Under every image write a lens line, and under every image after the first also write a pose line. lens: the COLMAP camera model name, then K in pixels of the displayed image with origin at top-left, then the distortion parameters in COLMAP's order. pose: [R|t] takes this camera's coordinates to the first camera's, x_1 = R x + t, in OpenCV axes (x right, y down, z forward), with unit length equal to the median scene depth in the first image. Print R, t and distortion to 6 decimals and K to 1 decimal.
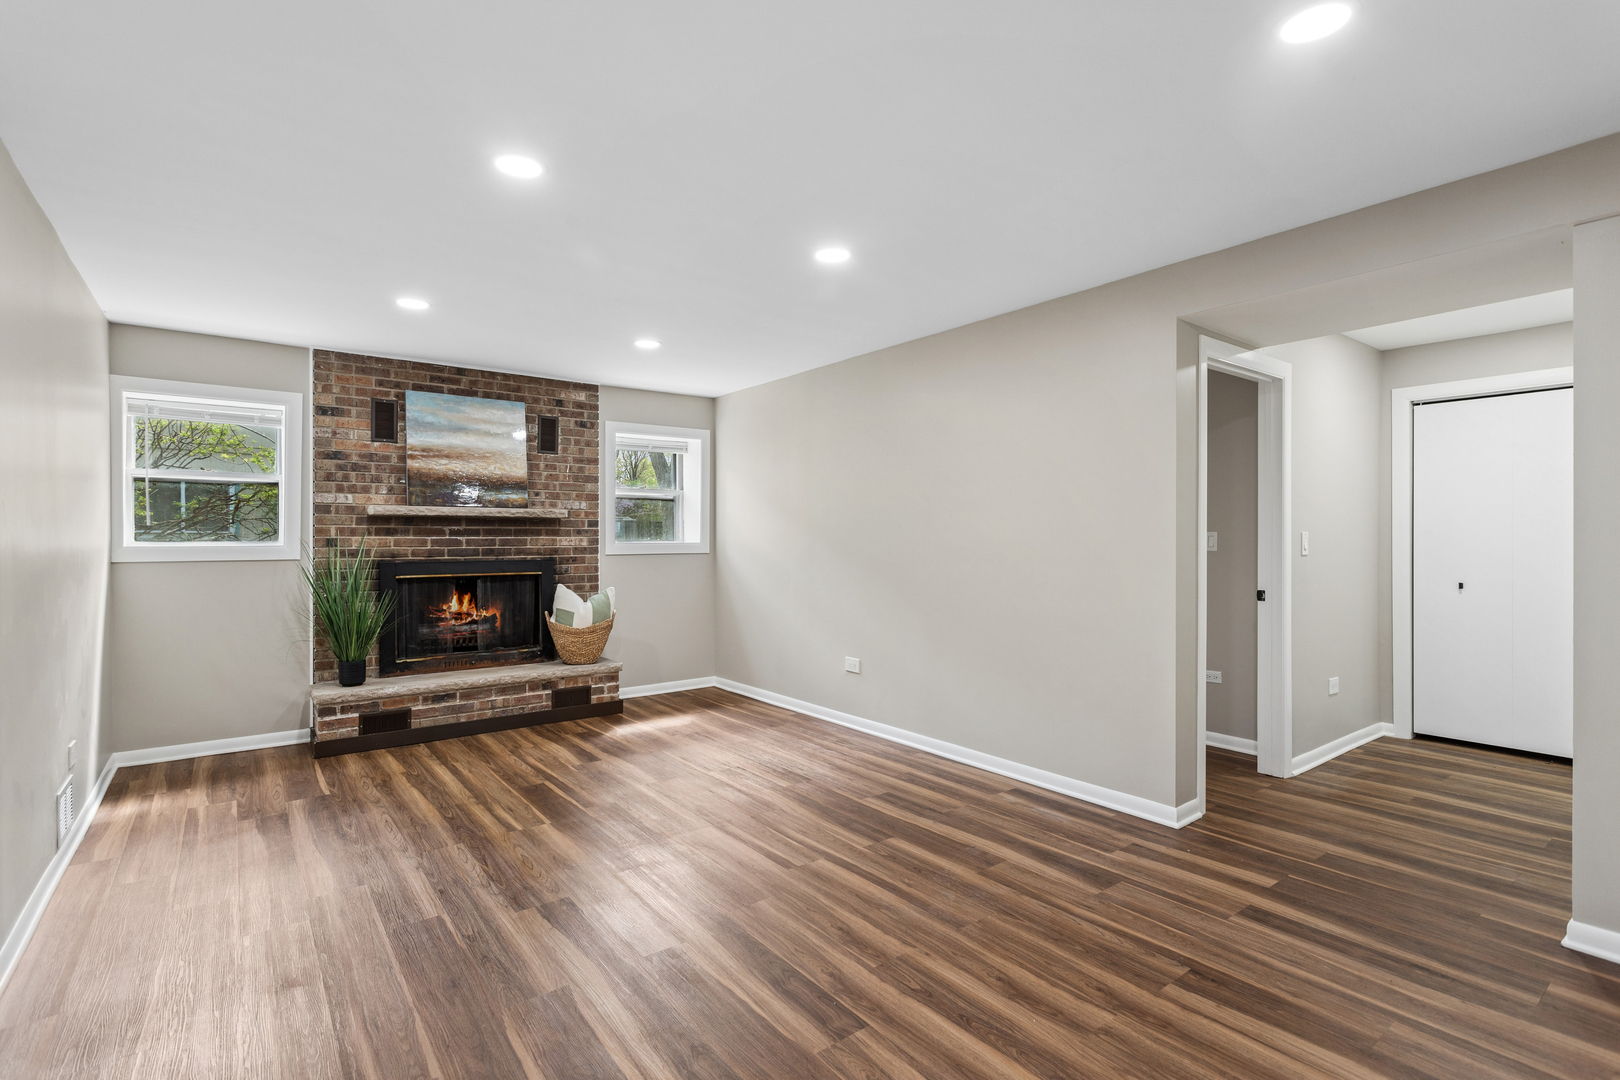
lens RADIAL K [[773.2, 0, 810.9], [0, 773.2, 540.5], [0, 0, 1]] dist [-0.000221, -0.000084]
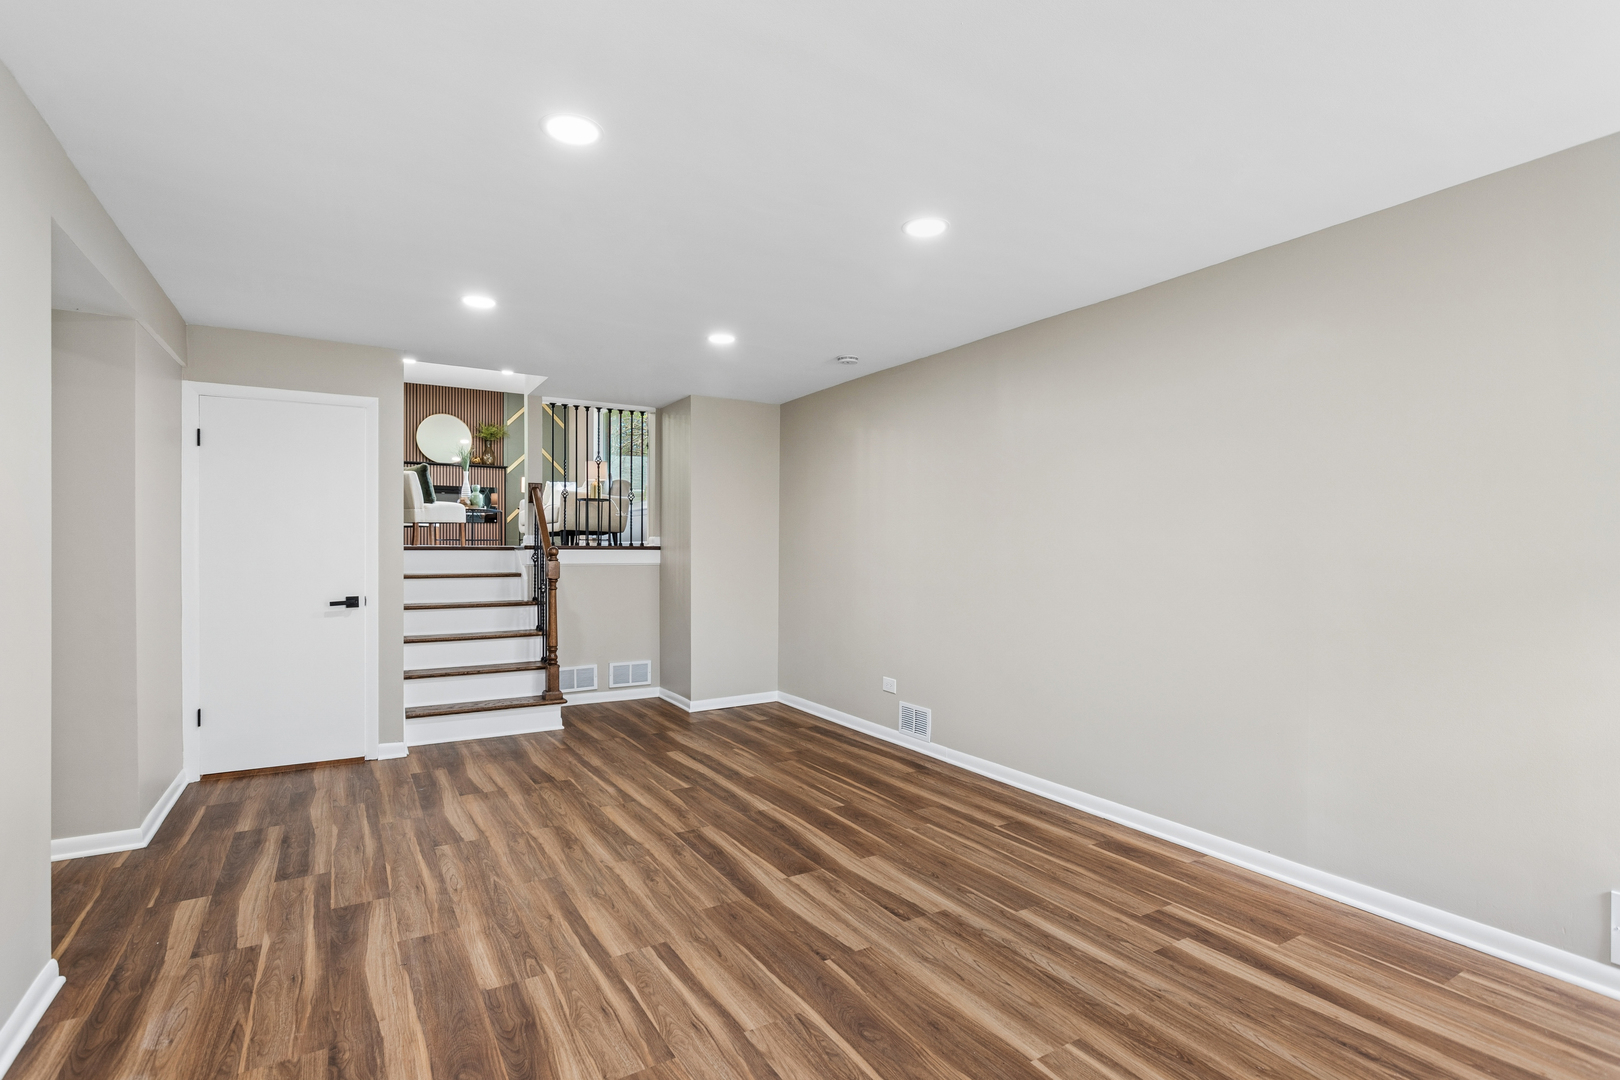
lens RADIAL K [[773.2, 0, 810.1], [0, 773.2, 544.5], [0, 0, 1]] dist [-0.000221, -0.000084]
pose [[-0.994908, -0.001059, 0.100786, -0.312530], [-0.001519, 0.999989, -0.004489, -0.005724], [-0.100780, -0.004619, -0.994898, 2.103290]]
